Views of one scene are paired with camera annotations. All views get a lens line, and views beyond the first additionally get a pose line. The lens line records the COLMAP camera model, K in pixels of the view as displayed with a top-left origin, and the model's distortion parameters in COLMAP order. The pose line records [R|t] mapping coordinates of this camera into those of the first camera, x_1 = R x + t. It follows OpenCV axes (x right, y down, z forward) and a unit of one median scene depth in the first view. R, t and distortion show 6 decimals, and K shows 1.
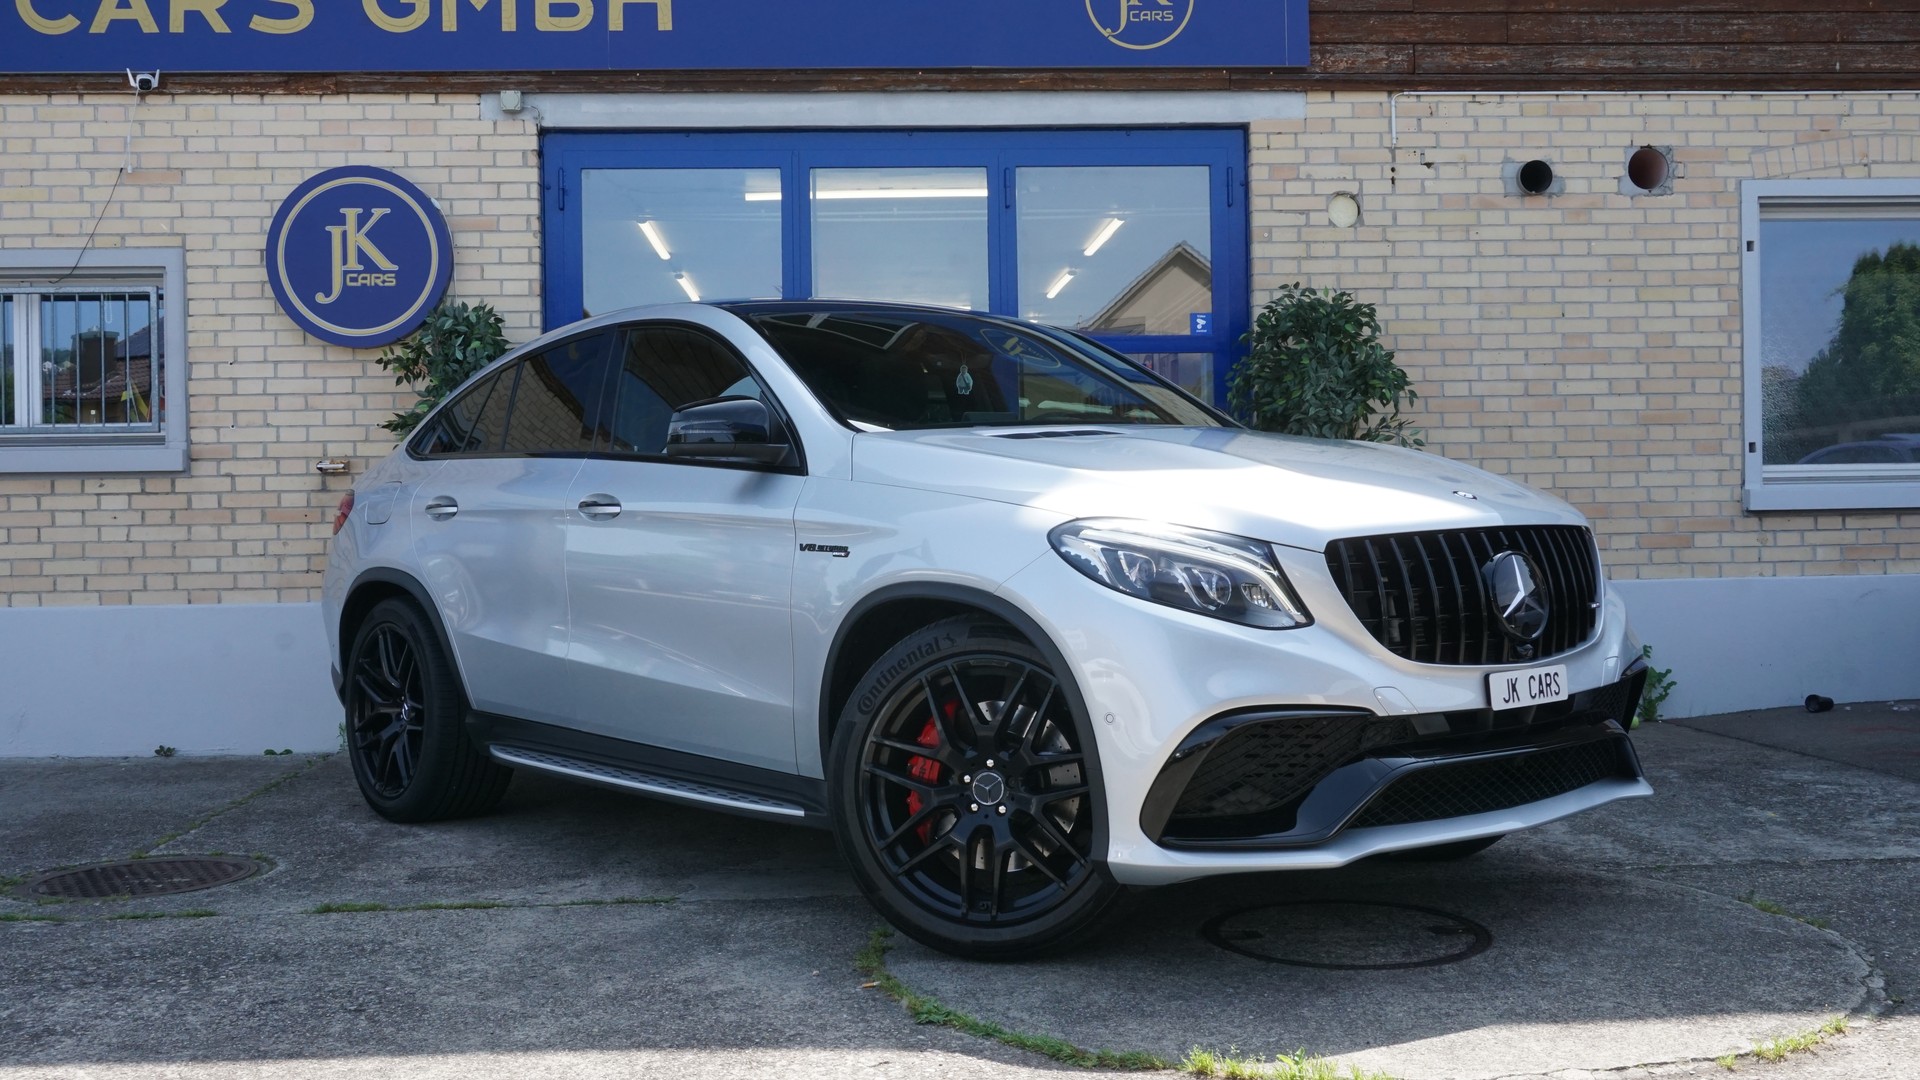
lens RADIAL K [[1890.9, 0, 953.2], [0, 1890.9, 539.5], [0, 0, 1]] dist [-0.028900, 0.083522]
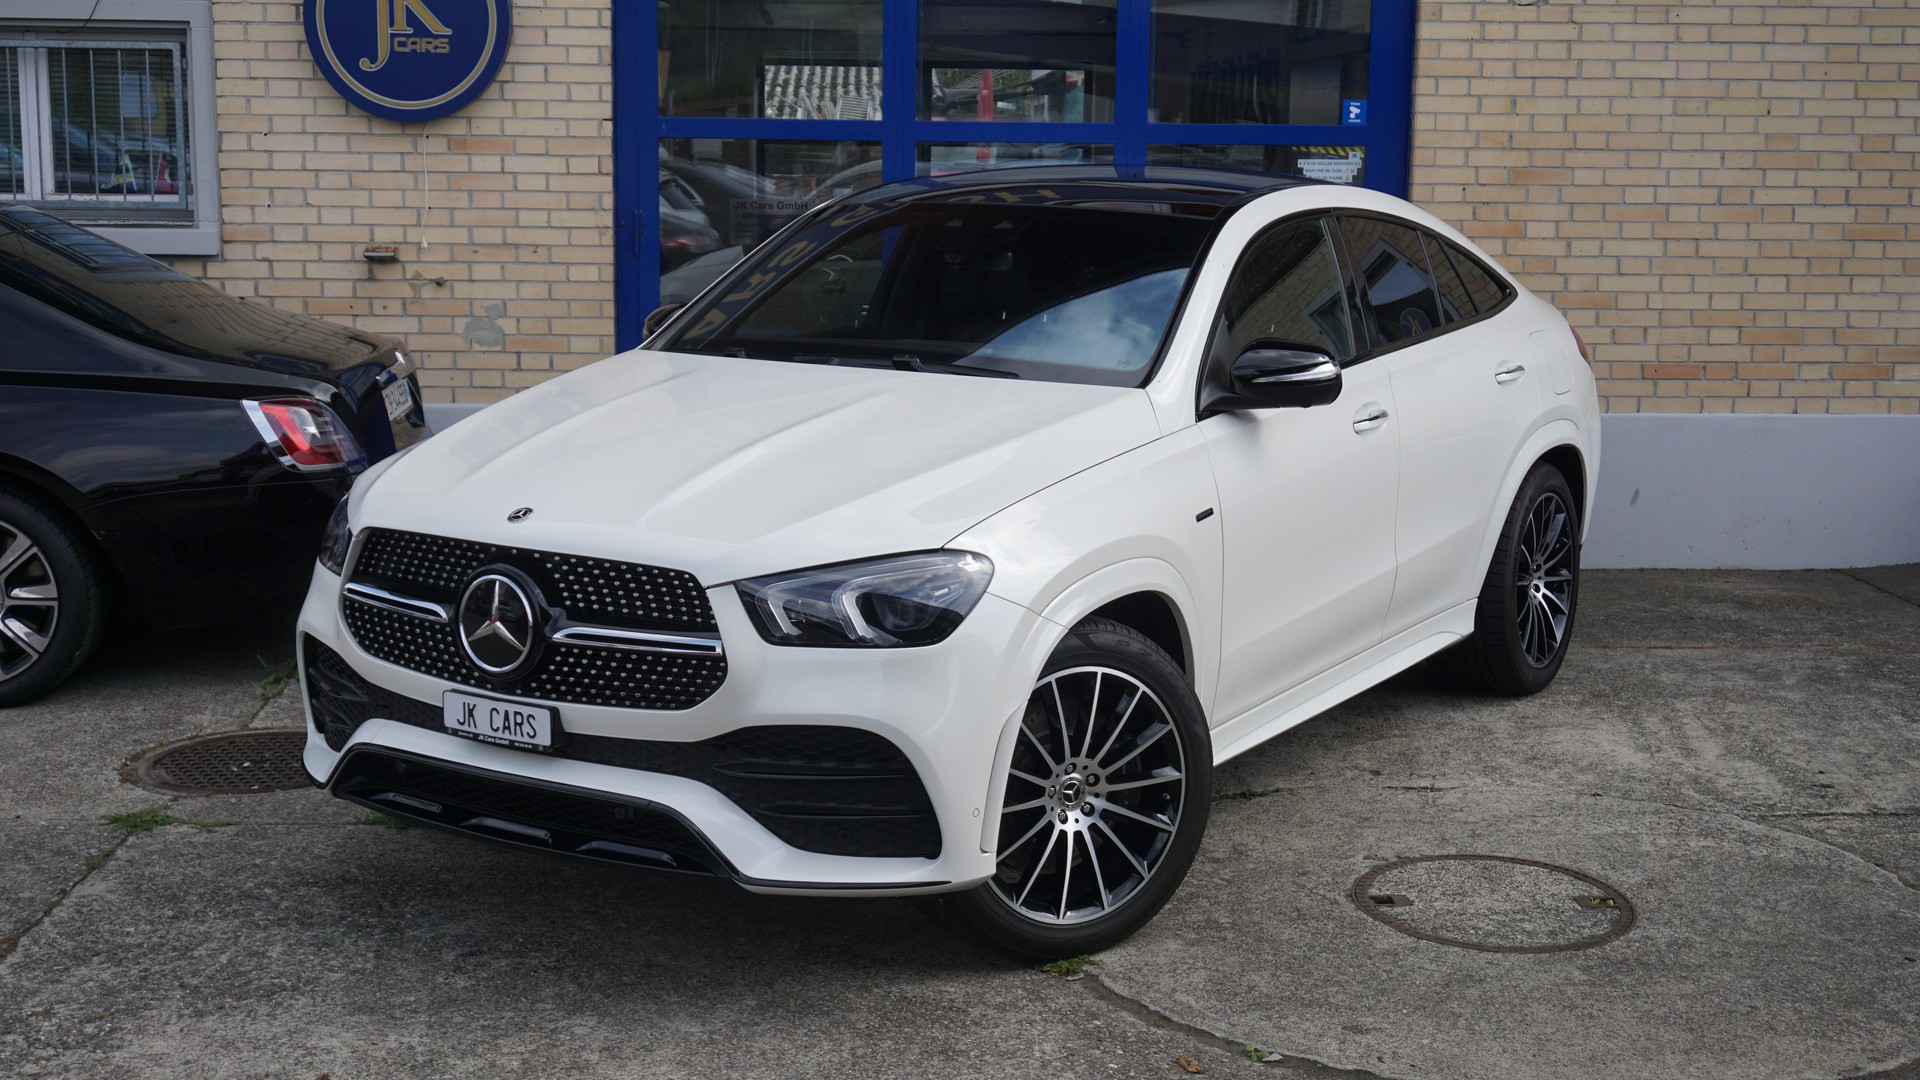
lens RADIAL K [[2316.1, 0, 960.0], [0, 2316.1, 540.0], [0, 0, 1]] dist [0.017563, -0.007590]
pose [[0.999500, 0.030210, -0.009293, -0.038565], [-0.028258, 0.985810, 0.165470, -0.094743], [0.014160, -0.165125, 0.986171, -0.109006]]
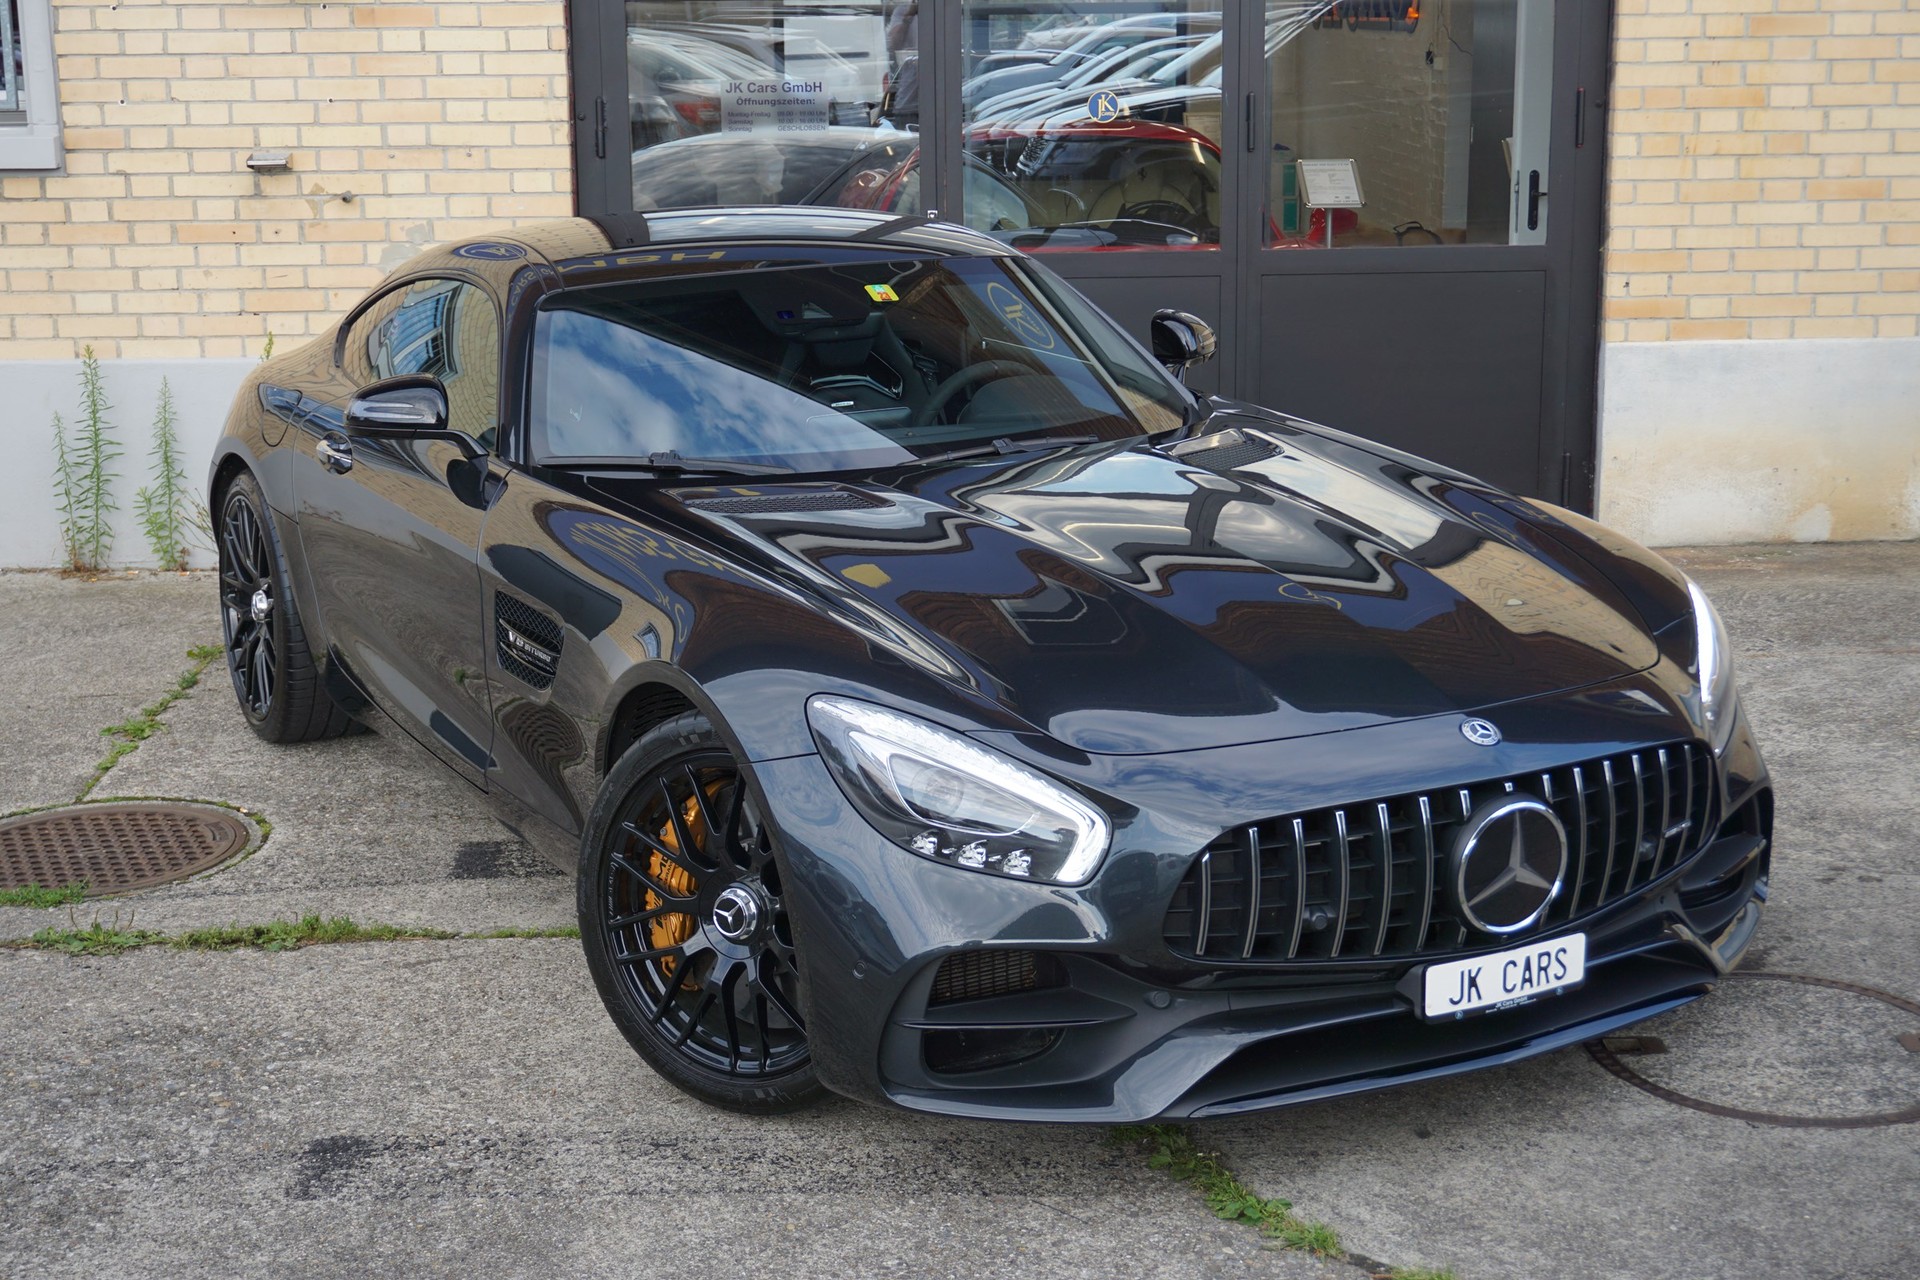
lens RADIAL K [[2716.4, 0, 960.0], [0, 2716.4, 640.0], [0, 0, 1]] dist [-0.008826, 0.093547]
pose [[0.999236, 0.013739, -0.036595, -0.037012], [-0.005330, 0.975344, 0.220624, -0.088672], [0.038724, -0.220261, 0.974672, 0.000805]]
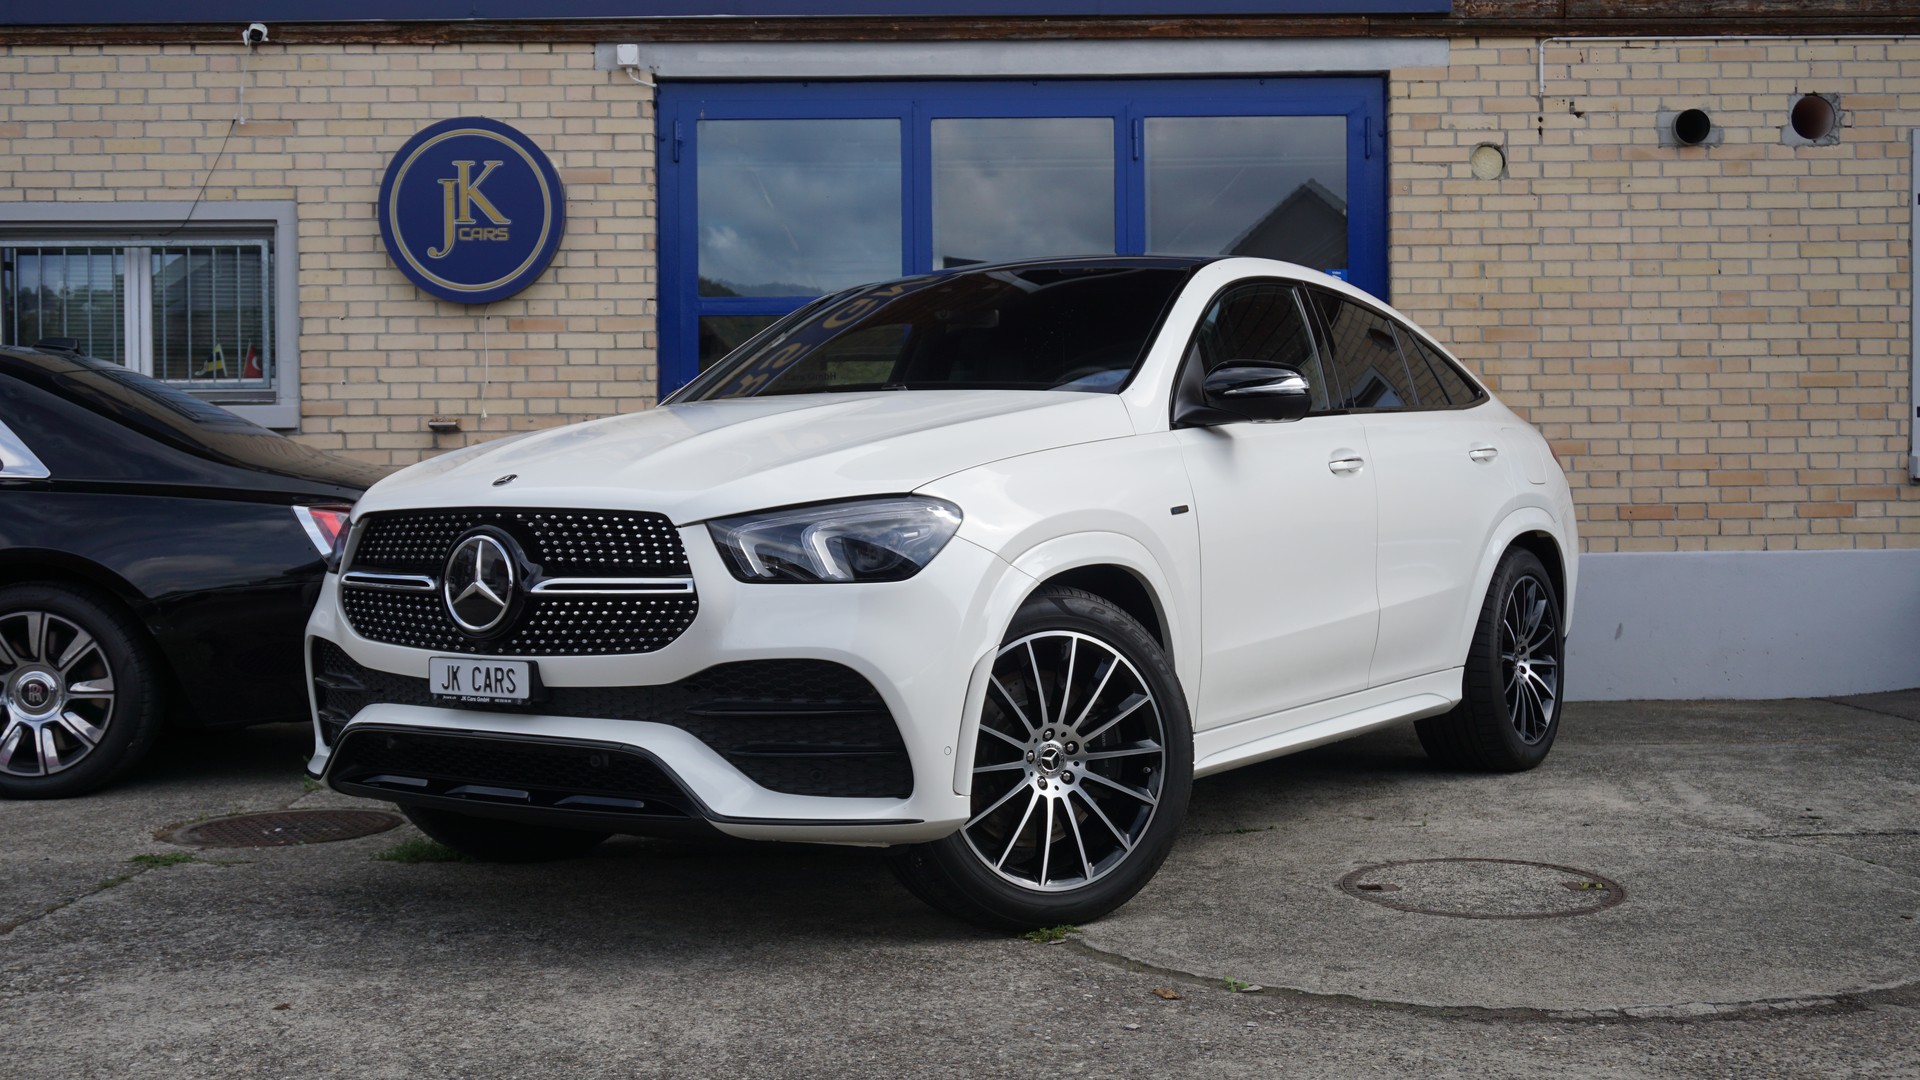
lens RADIAL K [[2077.0, 0, 960.0], [0, 2077.0, 540.0], [0, 0, 1]] dist [0.004328, 0.008458]
pose [[0.999052, 0.007856, -0.042821, -0.014253], [-0.007156, 0.999838, 0.016489, 0.001767], [0.042943, -0.016167, 0.998947, -0.069306]]
